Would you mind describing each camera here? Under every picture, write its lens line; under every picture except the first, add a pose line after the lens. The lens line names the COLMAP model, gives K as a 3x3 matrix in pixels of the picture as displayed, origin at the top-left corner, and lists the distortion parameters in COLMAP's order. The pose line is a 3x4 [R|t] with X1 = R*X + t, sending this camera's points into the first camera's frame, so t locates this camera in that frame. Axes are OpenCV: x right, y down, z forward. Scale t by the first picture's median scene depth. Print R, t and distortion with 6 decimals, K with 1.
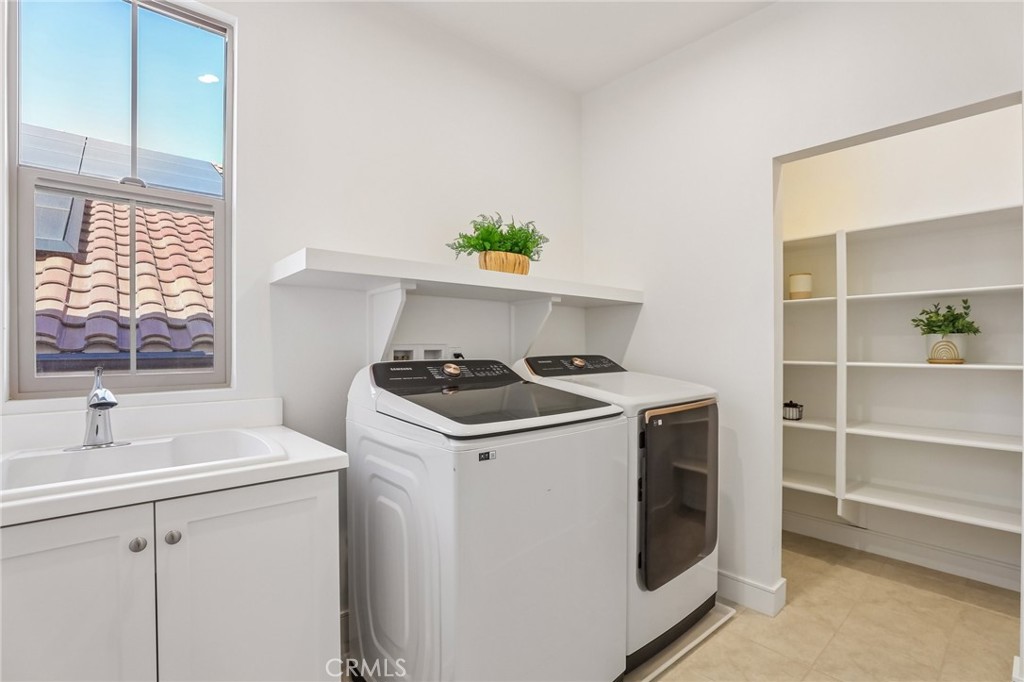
lens RADIAL K [[470.8, 0, 516.2], [0, 470.8, 345.8], [0, 0, 1]] dist [-0.024286, 0.001446]
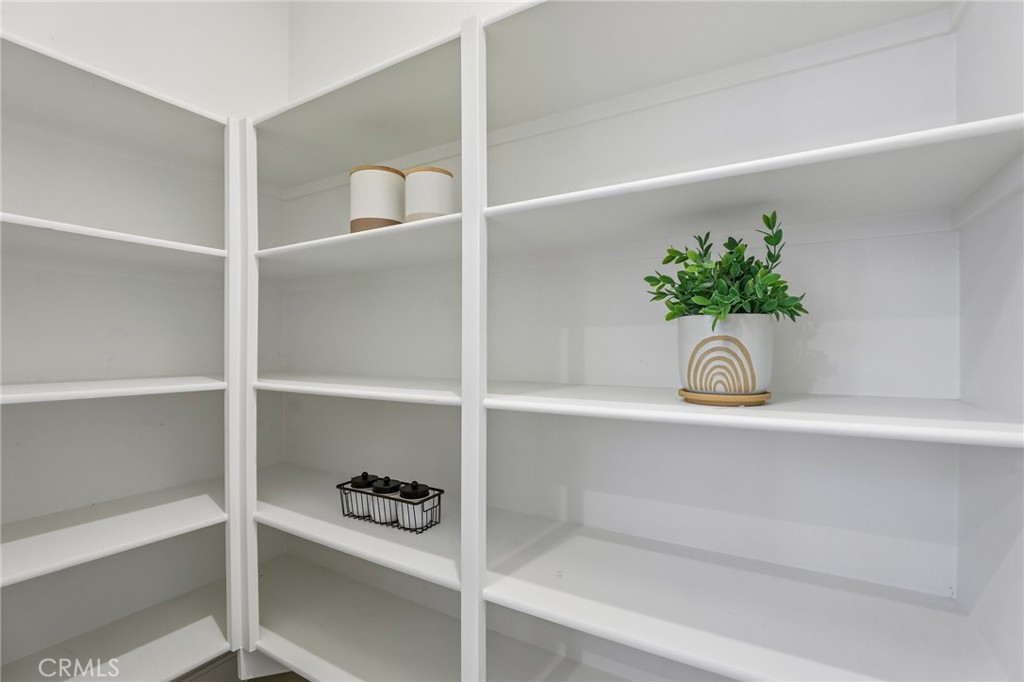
lens RADIAL K [[470.8, 0, 516.2], [0, 470.8, 345.8], [0, 0, 1]] dist [-0.024286, 0.001446]
pose [[0.952289, -0.000877, 0.305196, 0.685039], [0.000355, 0.999998, 0.001766, -0.004377], [-0.305197, -0.001574, 0.952288, 0.722336]]
